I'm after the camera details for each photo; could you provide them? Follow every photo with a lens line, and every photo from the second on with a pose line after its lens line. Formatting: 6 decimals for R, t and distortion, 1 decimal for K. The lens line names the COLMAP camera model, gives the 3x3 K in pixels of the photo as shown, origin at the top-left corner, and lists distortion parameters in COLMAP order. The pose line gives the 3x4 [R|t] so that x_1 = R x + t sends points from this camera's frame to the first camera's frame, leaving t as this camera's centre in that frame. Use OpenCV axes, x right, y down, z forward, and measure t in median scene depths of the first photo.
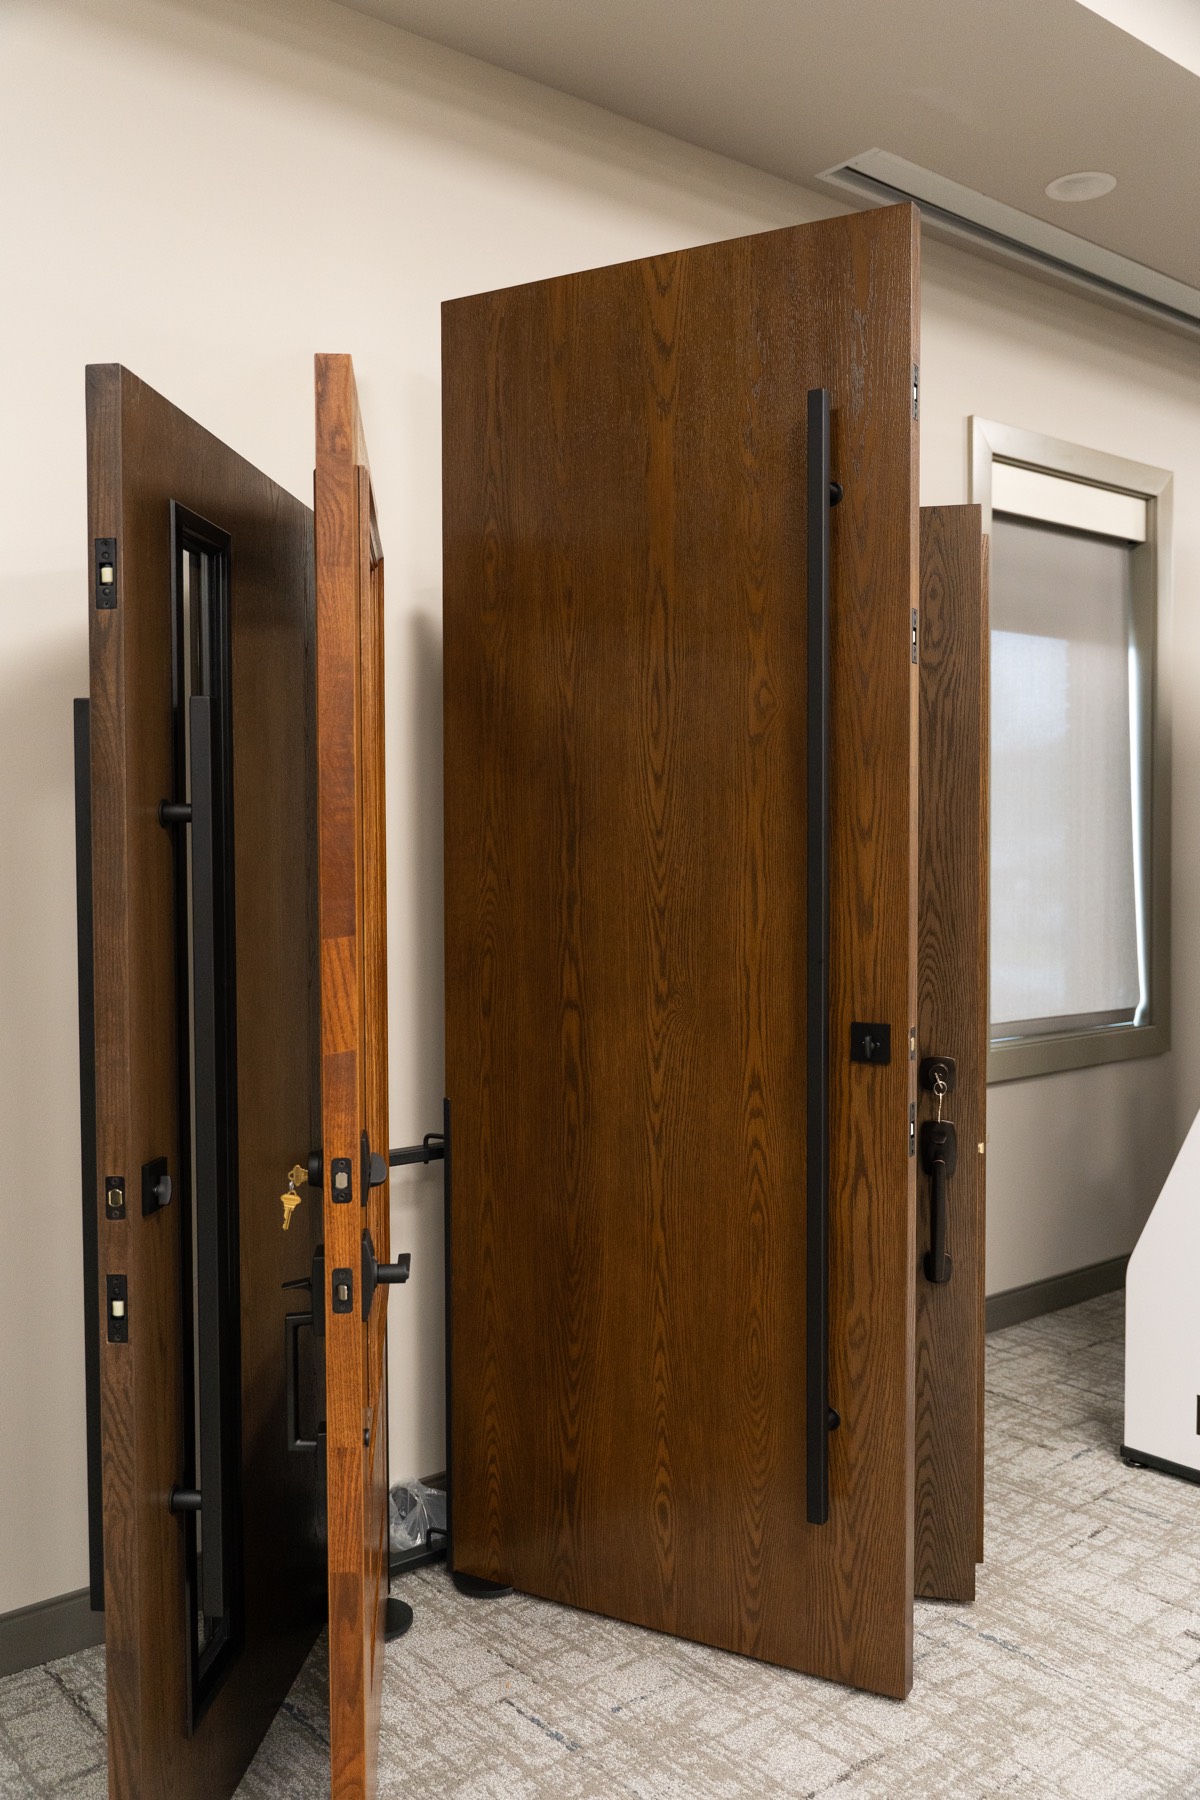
lens RADIAL K [[1557.4, 0, 600.6], [0, 1557.4, 897.9], [0, 0, 1]] dist [-0.015716, 0.005308]
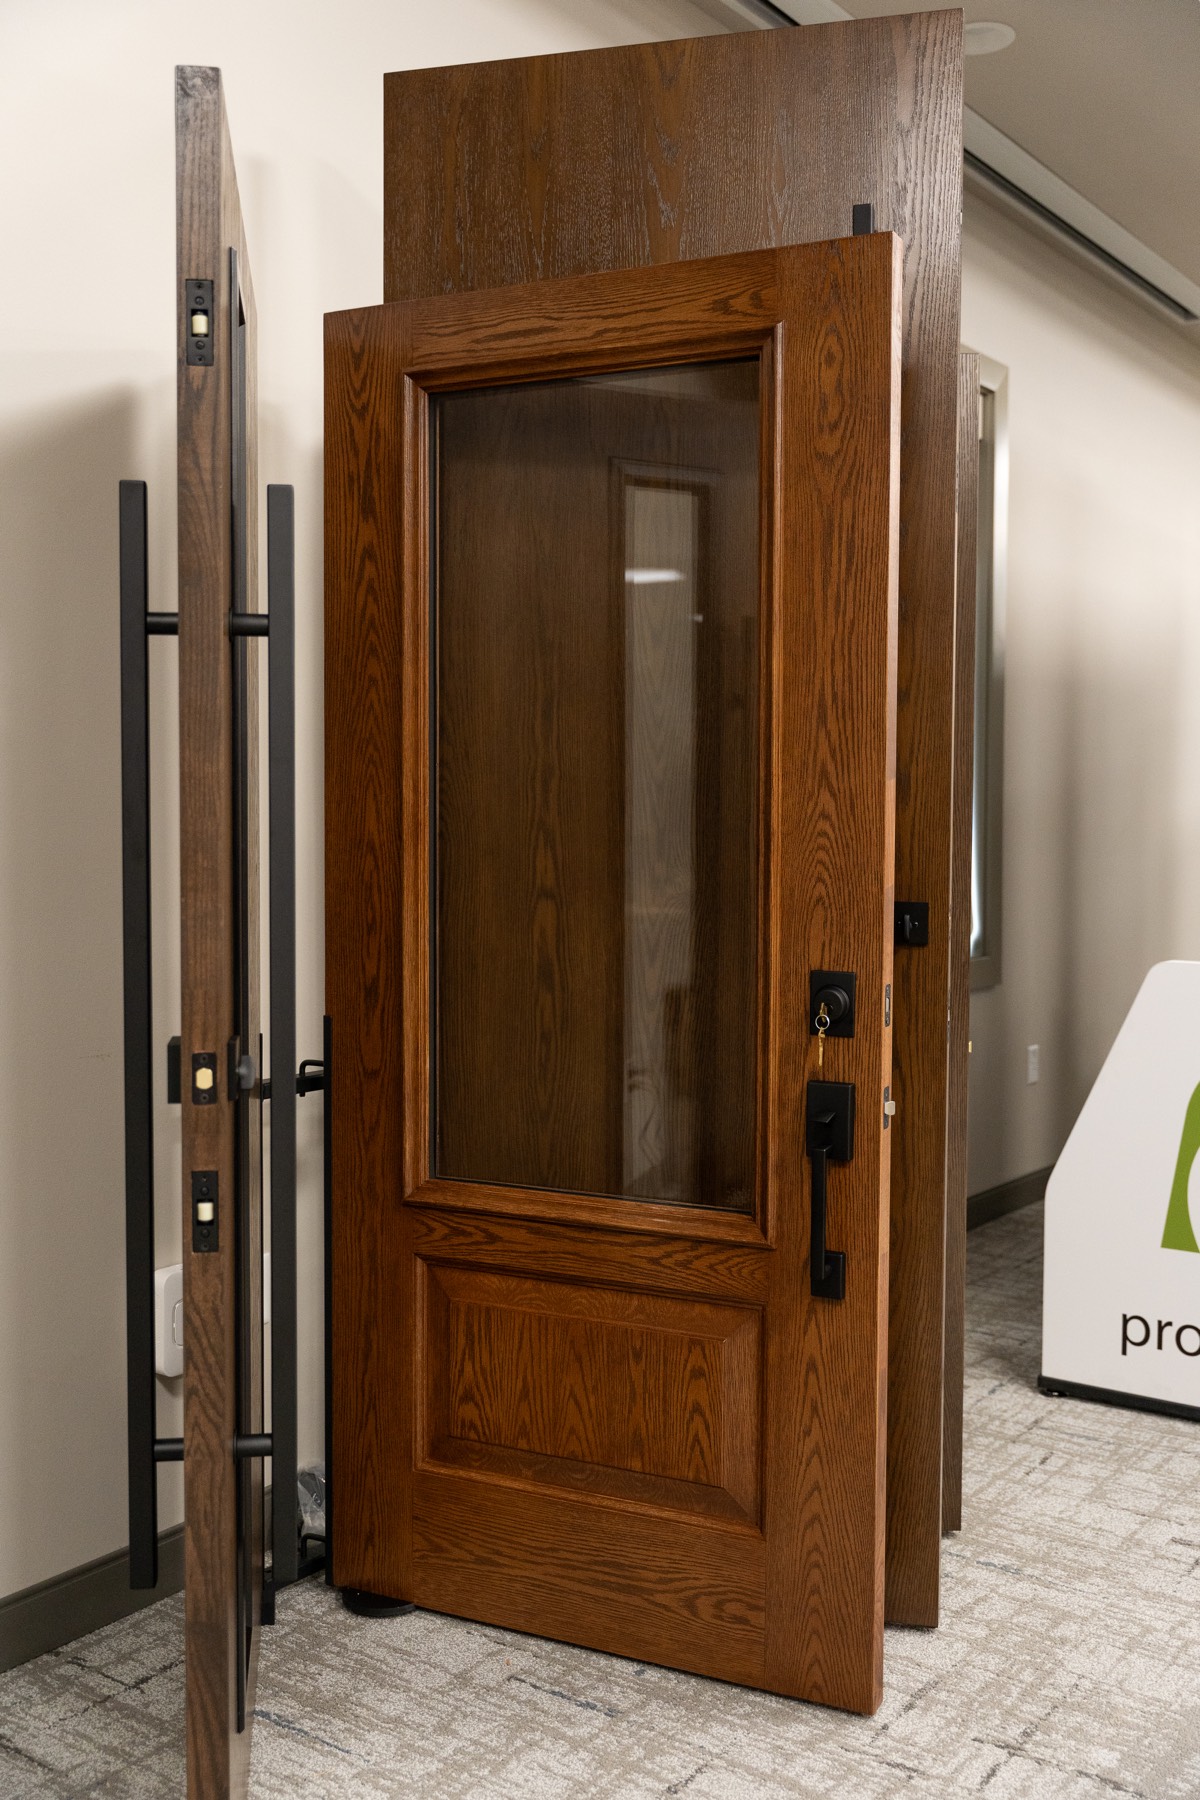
lens RADIAL K [[1791.0, 0, 602.3], [0, 1791.0, 908.1], [0, 0, 1]] dist [-0.007874, 0.000000]
pose [[0.968520, -0.005564, 0.248875, -0.262627], [0.001672, 0.999873, 0.015847, 0.066358], [-0.248931, -0.014932, 0.968406, 0.014843]]
